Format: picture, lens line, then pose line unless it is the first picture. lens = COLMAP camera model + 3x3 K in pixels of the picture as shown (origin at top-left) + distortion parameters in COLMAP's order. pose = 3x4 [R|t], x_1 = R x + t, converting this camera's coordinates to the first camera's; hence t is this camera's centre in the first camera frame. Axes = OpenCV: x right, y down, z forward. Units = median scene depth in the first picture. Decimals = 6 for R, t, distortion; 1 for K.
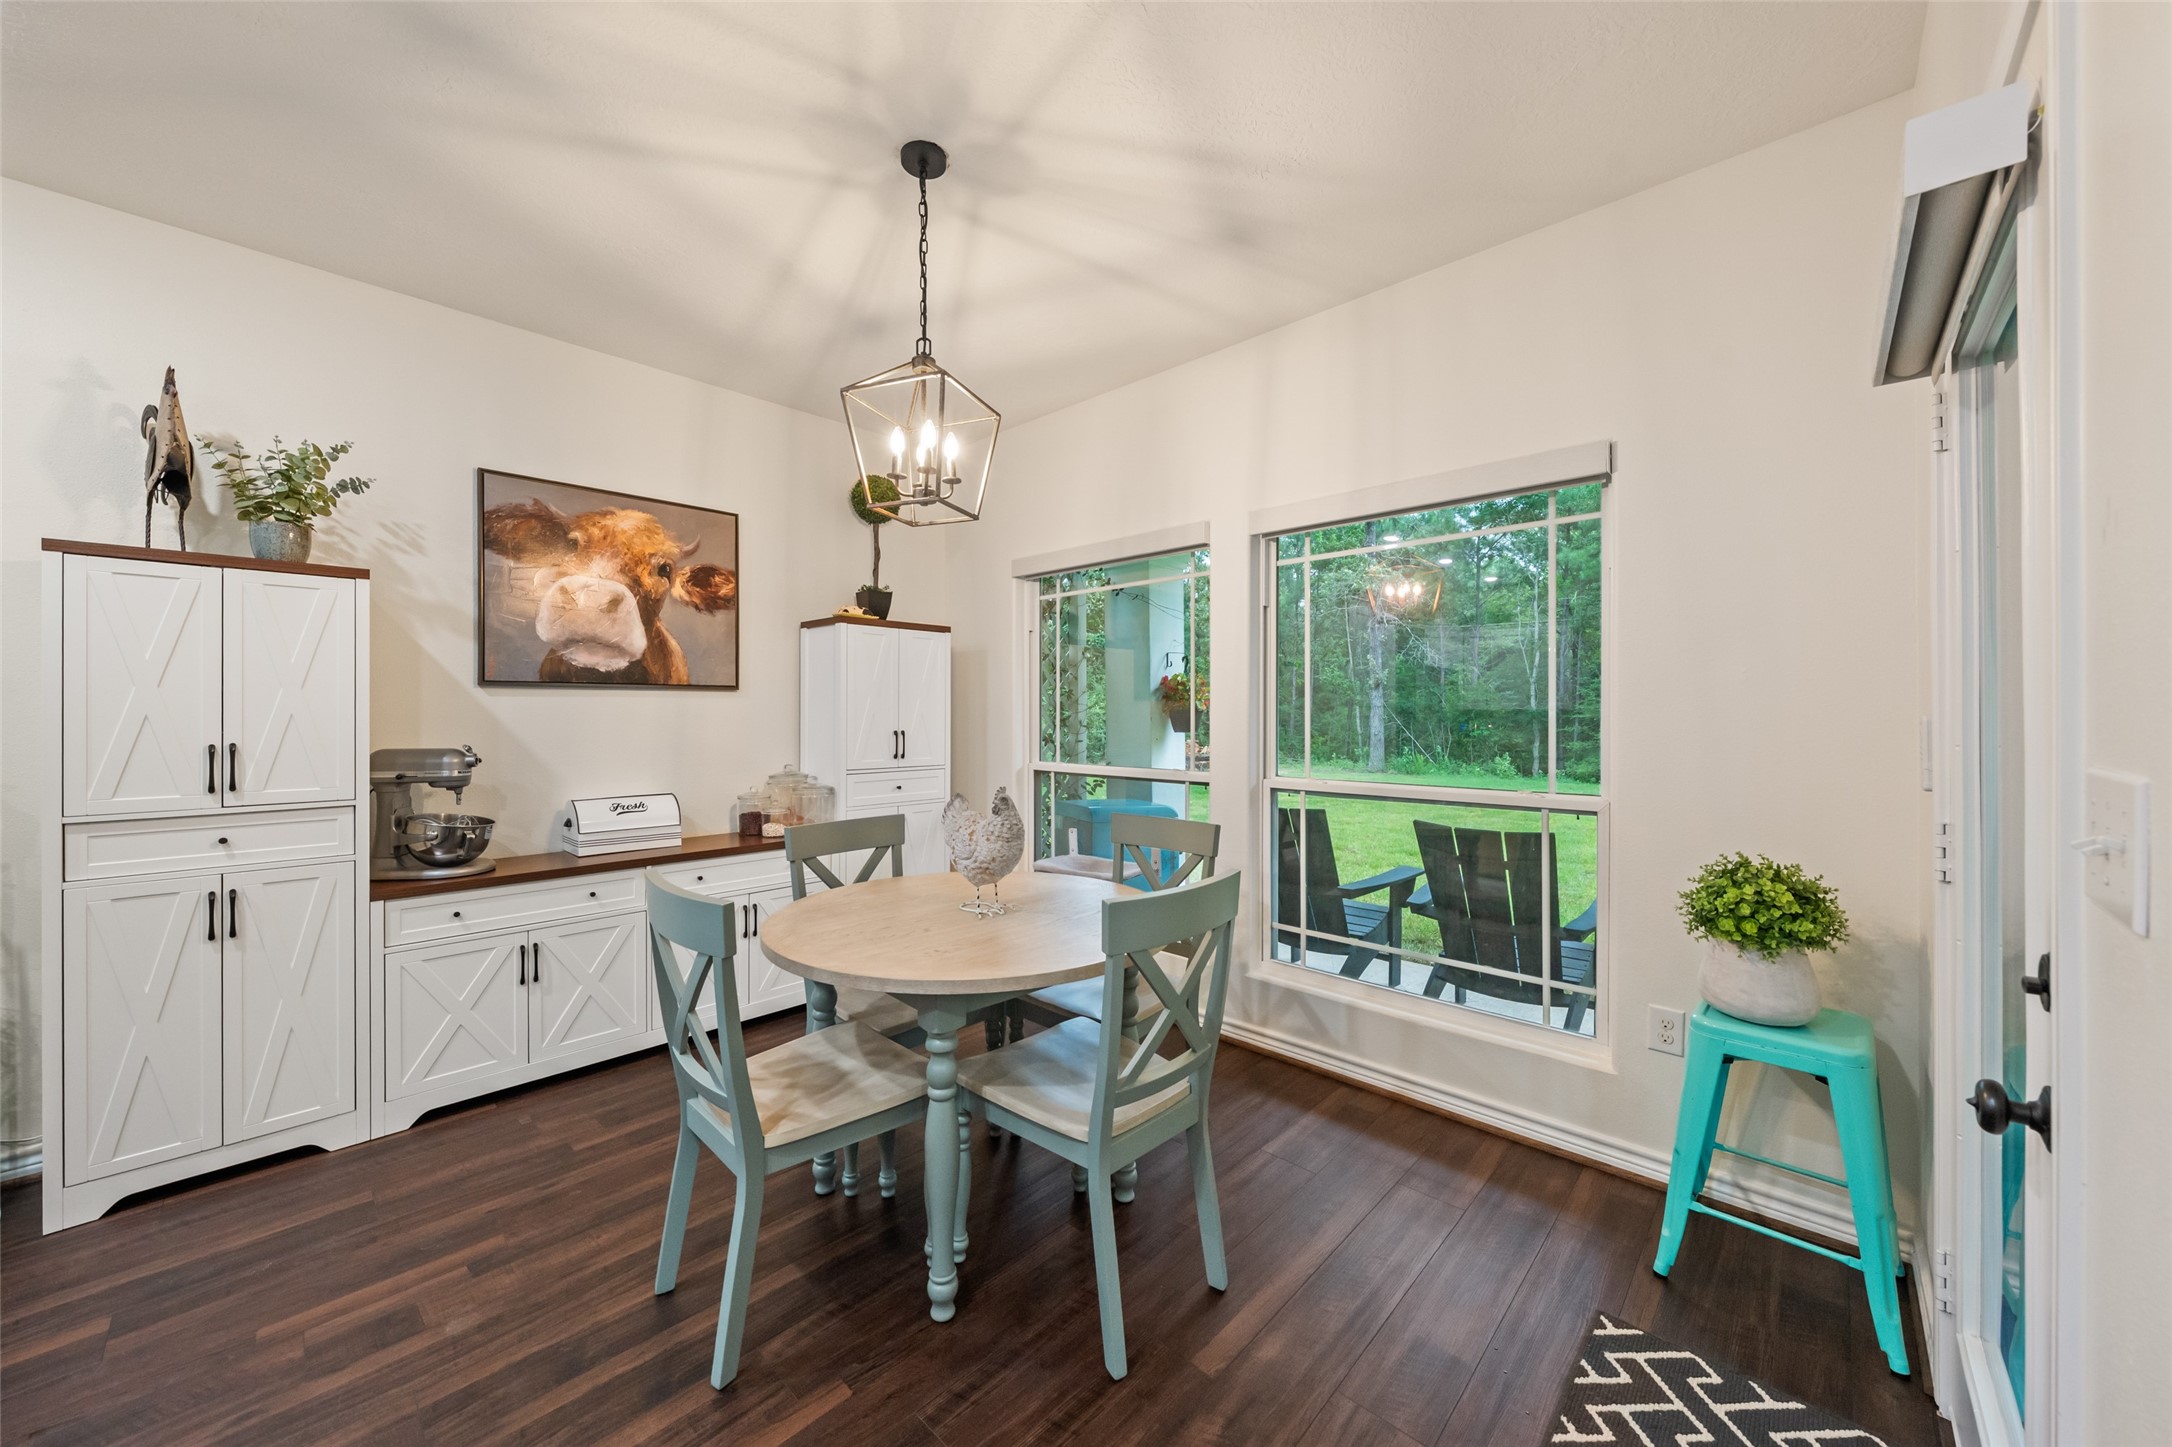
lens RADIAL K [[790.9, 0, 1080.2], [0, 790.9, 715.3], [0, 0, 1]] dist [-0.007008, 0.000234]
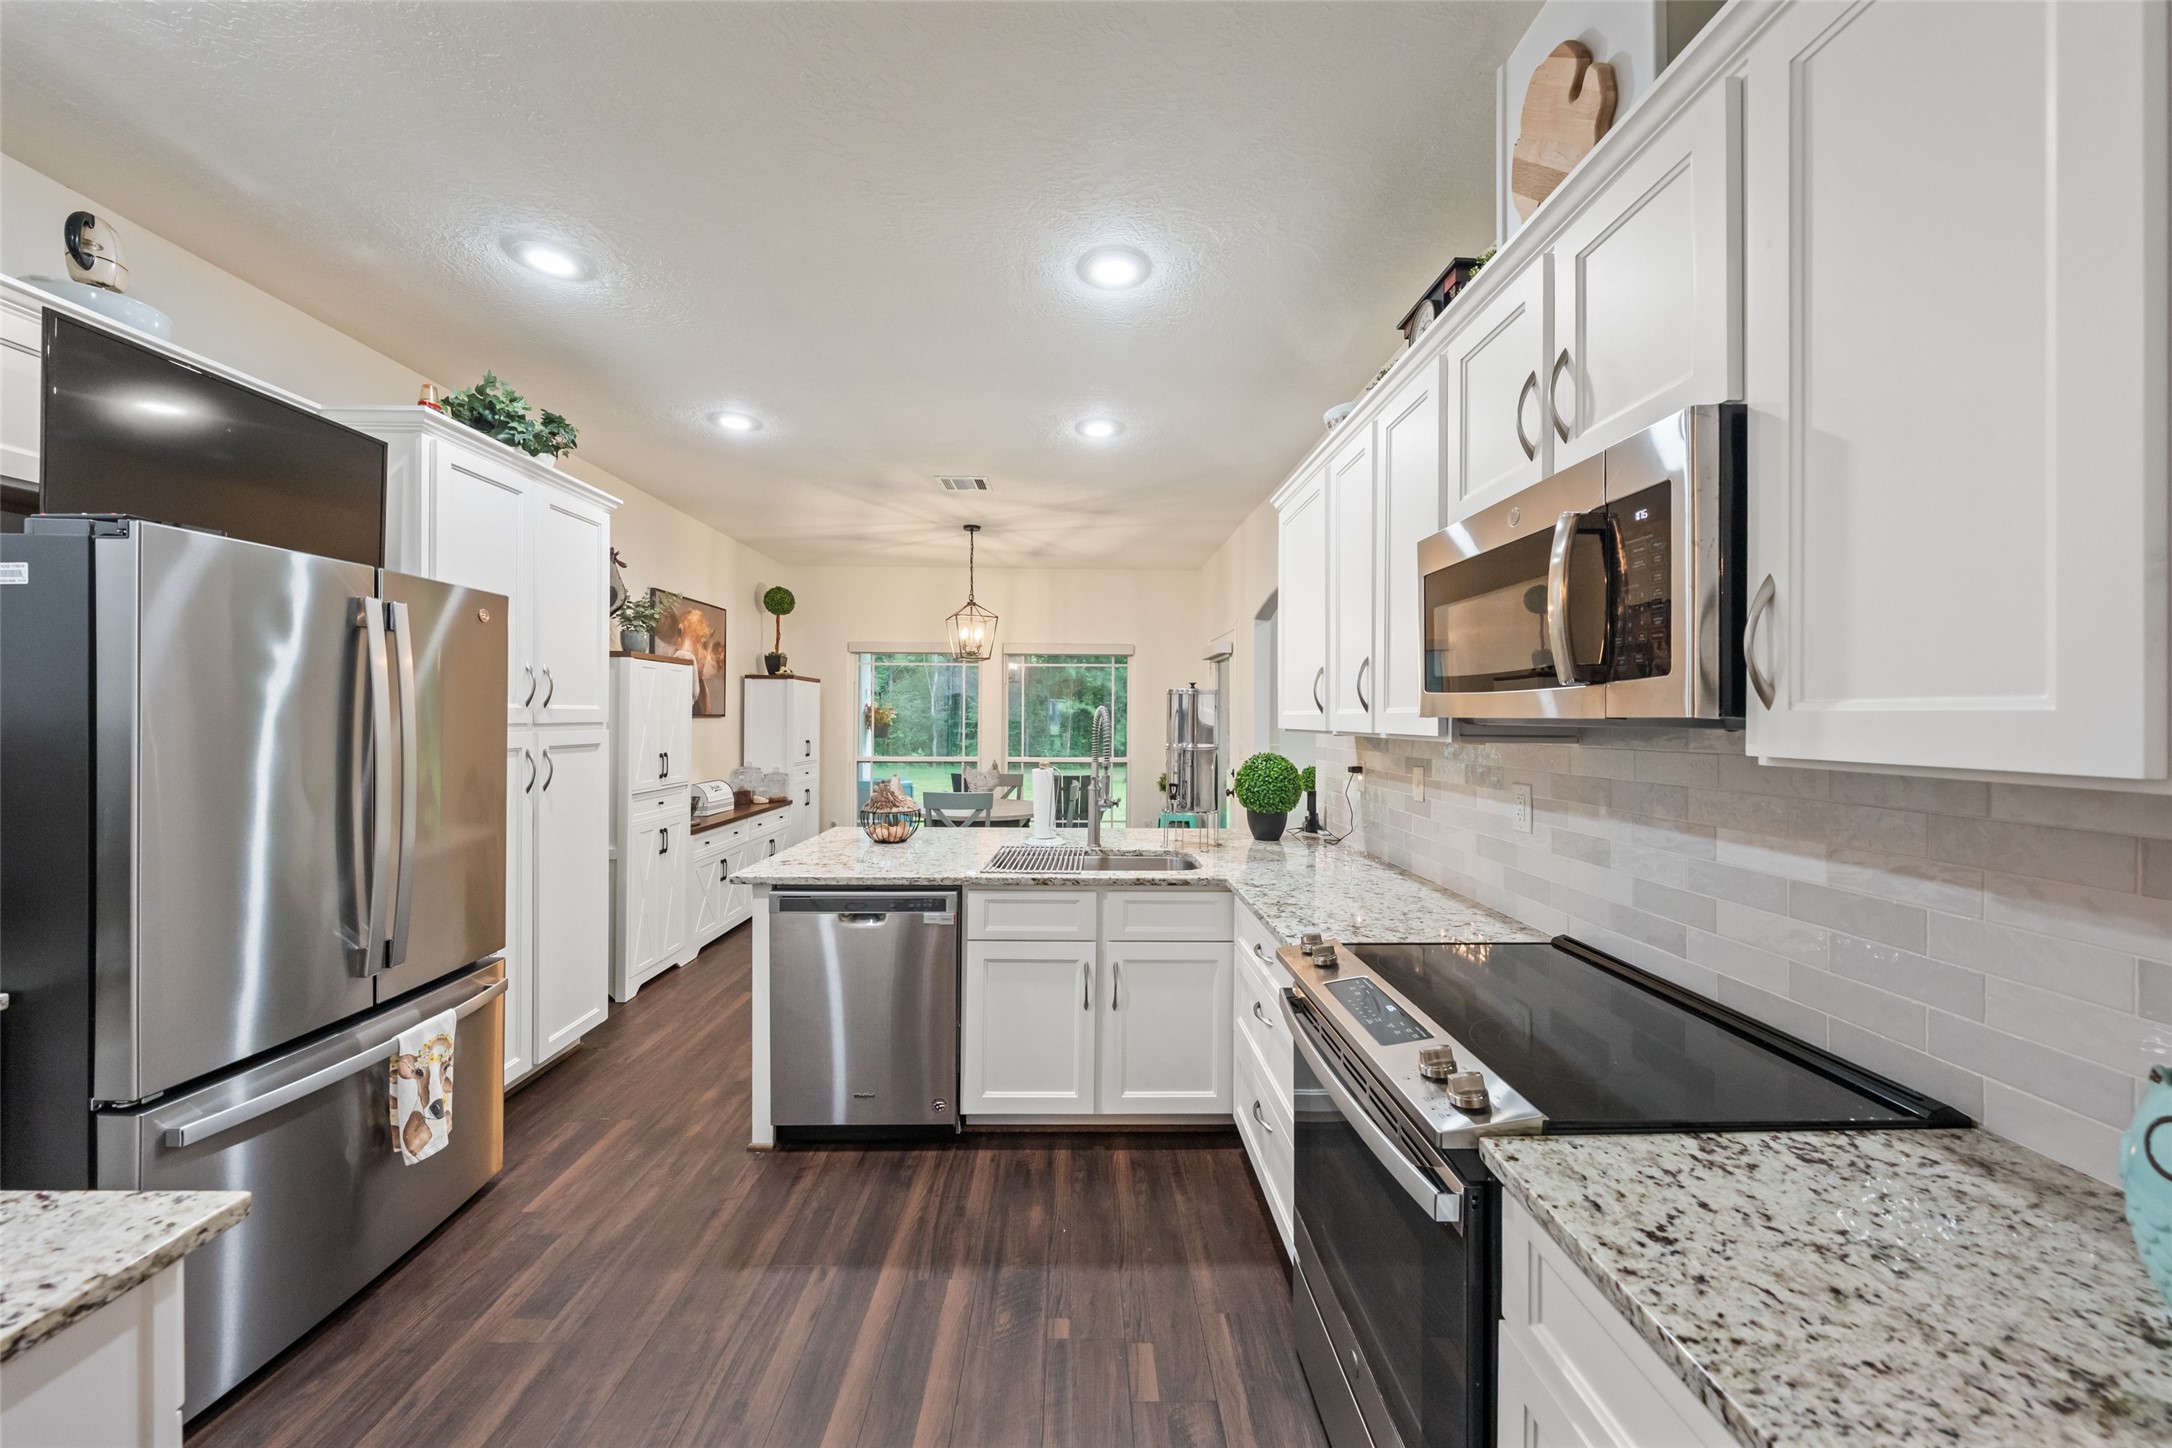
lens RADIAL K [[749.5, 0, 1090.7], [0, 749.5, 714.0], [0, 0, 1]] dist [-0.008960, 0.000720]
pose [[0.705828, 0.006493, 0.708353, -1.111269], [-0.004353, 0.999979, -0.004829, -0.037565], [-0.708369, 0.000325, 0.705842, -0.707787]]
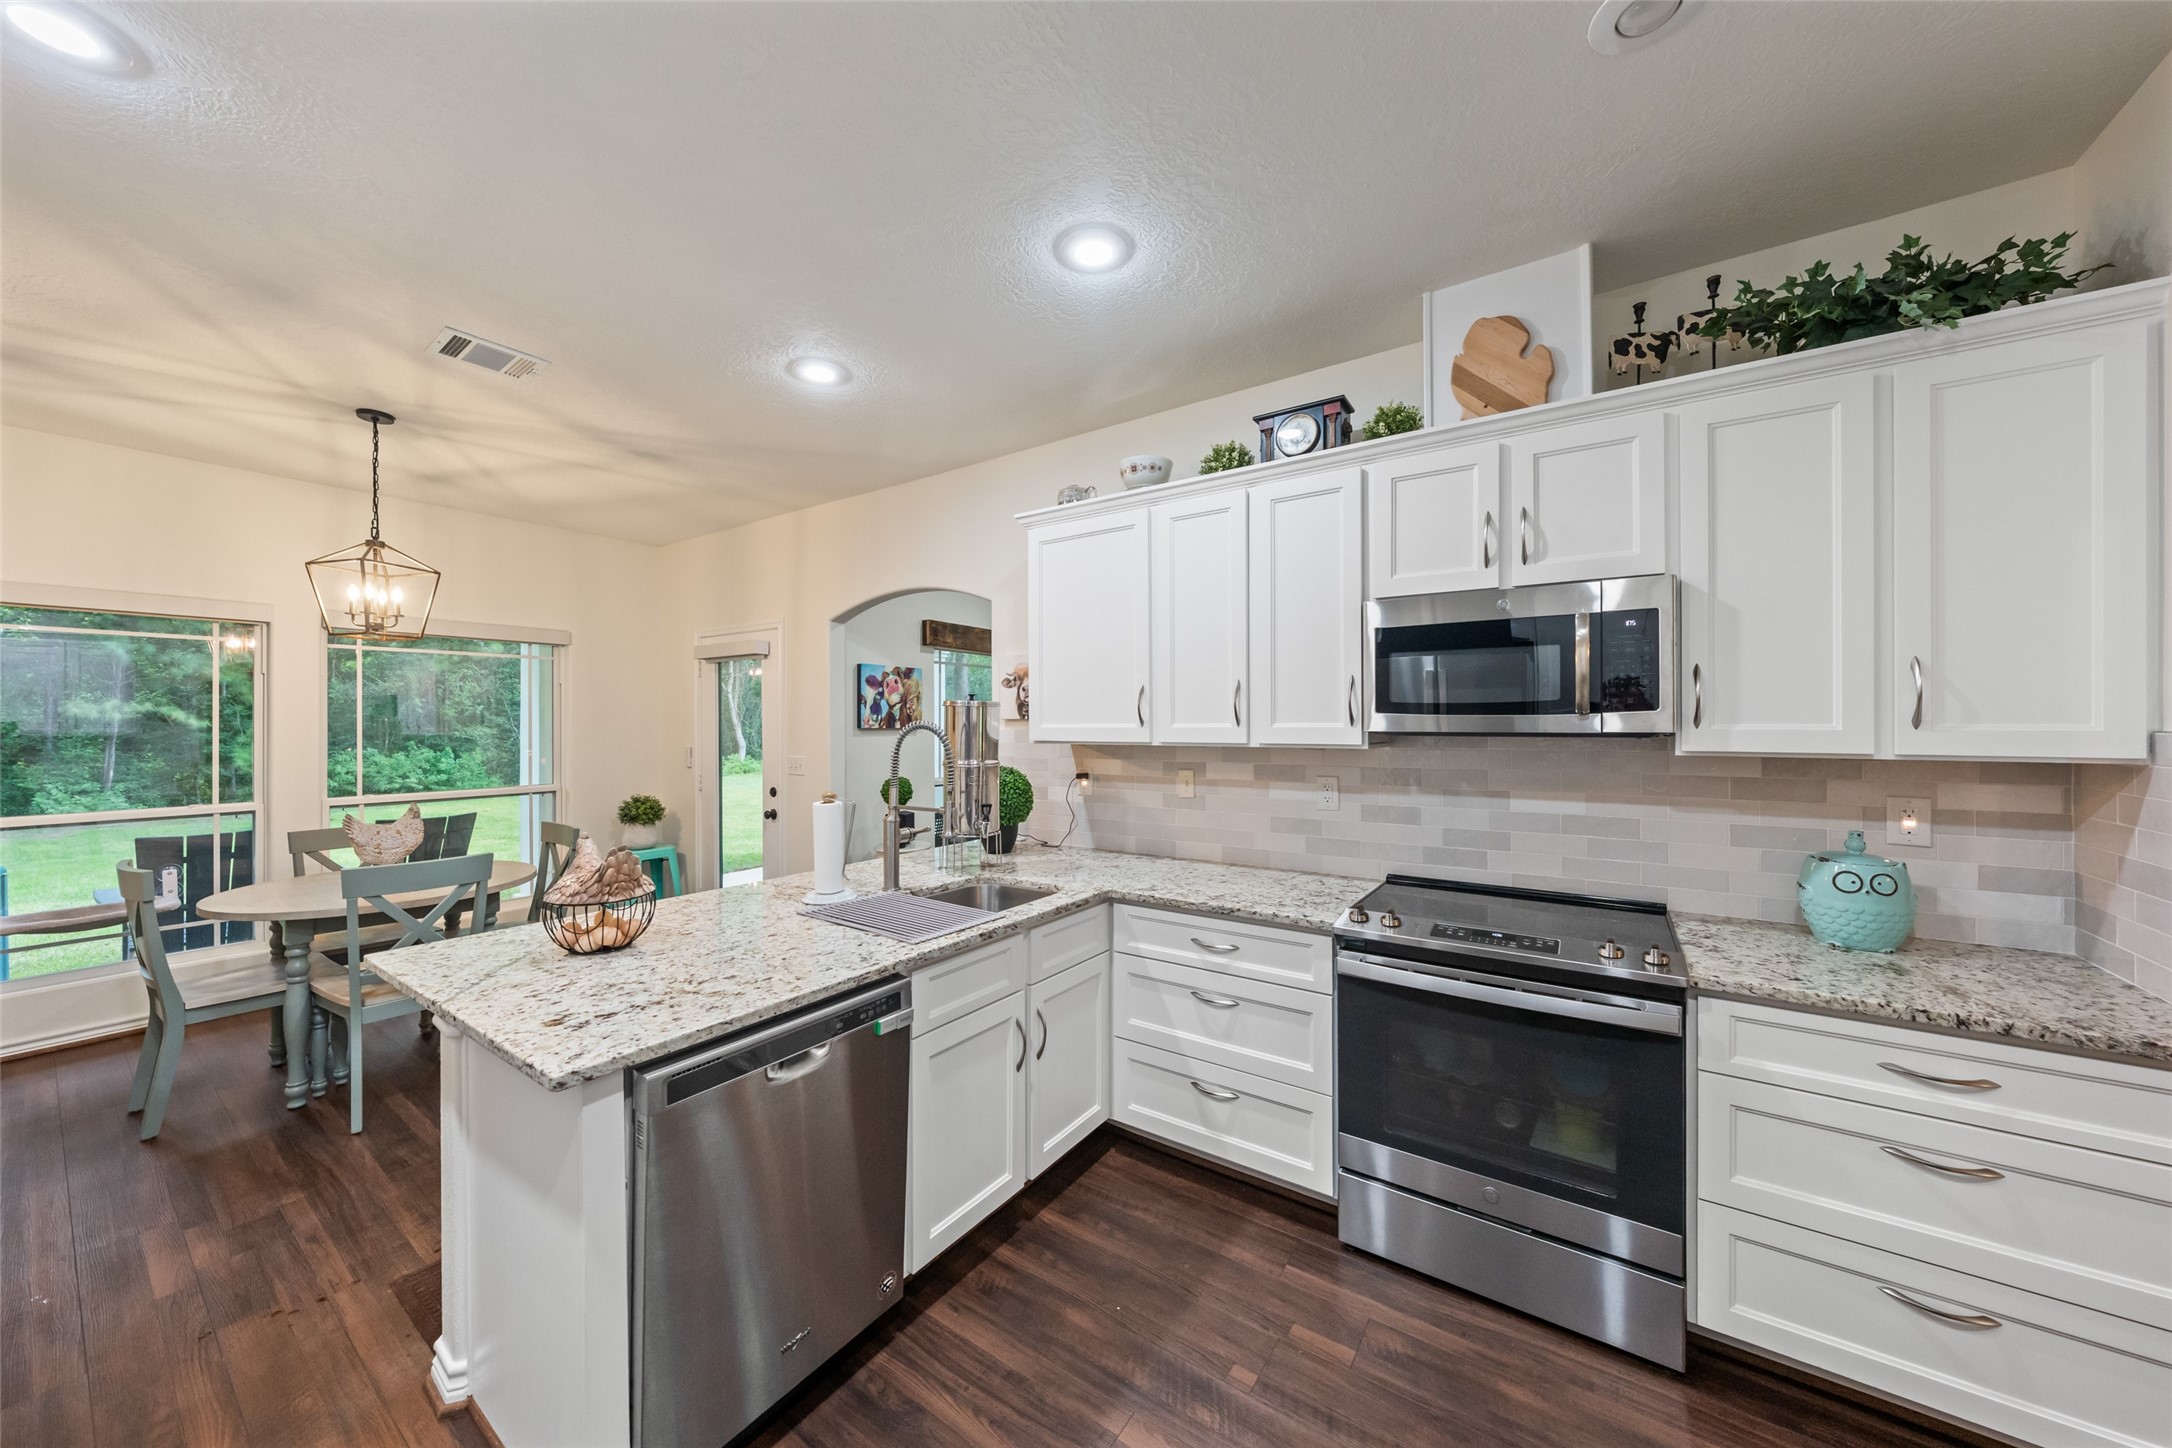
lens RADIAL K [[749.5, 0, 1082.5], [0, 749.5, 718.2], [0, 0, 1]] dist [-0.008960, 0.000720]
pose [[-0.154300, 0.004885, 0.988012, -1.236646], [0.004495, 0.999981, -0.004243, -0.049396], [-0.988014, 0.003787, -0.154319, -0.121639]]
